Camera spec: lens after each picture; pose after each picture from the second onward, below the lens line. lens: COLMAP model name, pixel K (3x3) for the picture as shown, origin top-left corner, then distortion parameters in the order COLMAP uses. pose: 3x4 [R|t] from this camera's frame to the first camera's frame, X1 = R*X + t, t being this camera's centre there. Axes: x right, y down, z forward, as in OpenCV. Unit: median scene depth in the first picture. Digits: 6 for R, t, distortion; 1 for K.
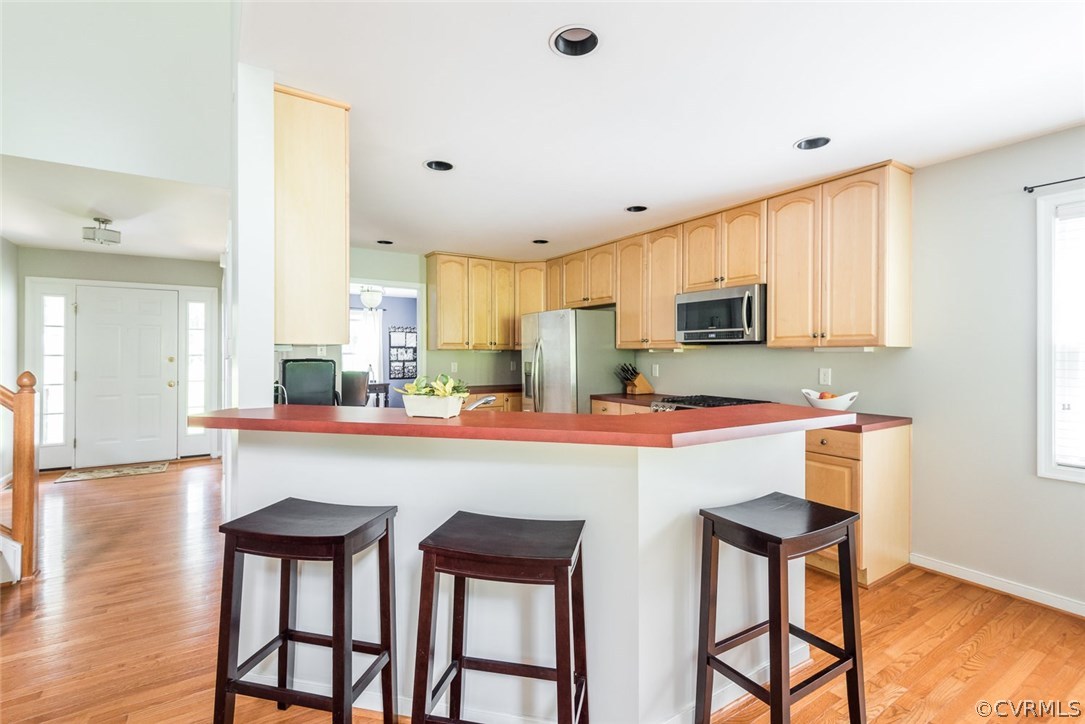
lens RADIAL K [[501.9, 0, 543.7], [0, 501.9, 345.9], [0, 0, 1]] dist [0.001324, -0.000425]
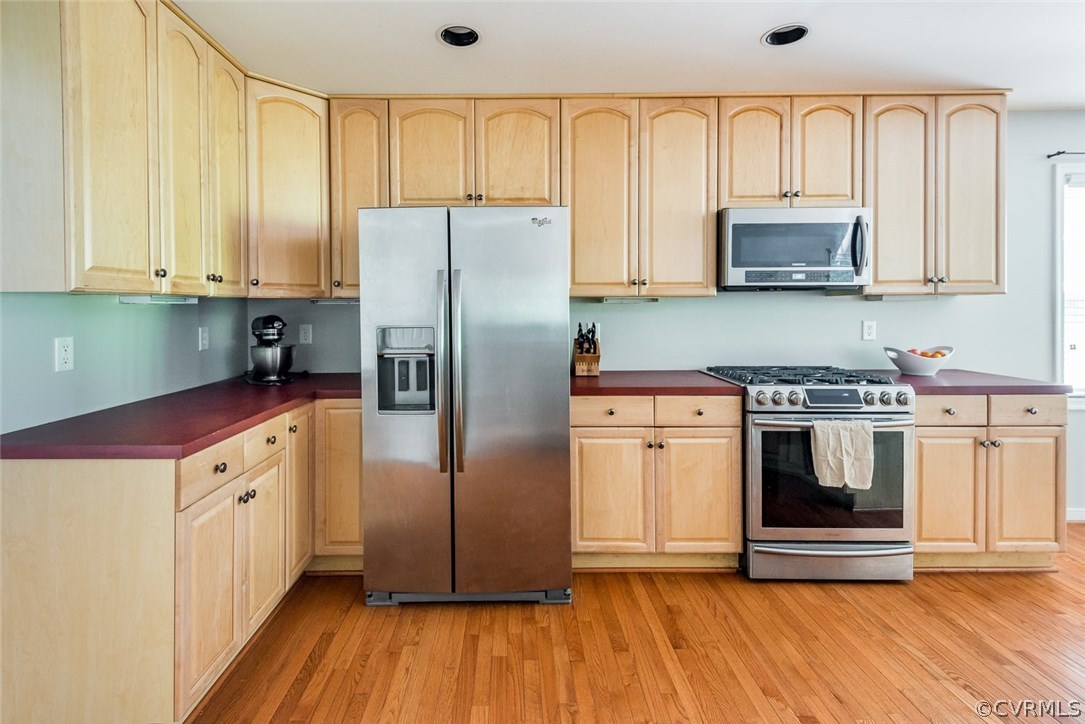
lens RADIAL K [[609.4, 0, 540.5], [0, 609.4, 309.6], [0, 0, 1]] dist [0.003547, 0.000661]
pose [[0.535627, -0.010033, 0.844395, -0.451011], [-0.004849, 0.999876, 0.014957, 0.011295], [-0.844441, -0.012106, 0.535512, 0.707241]]
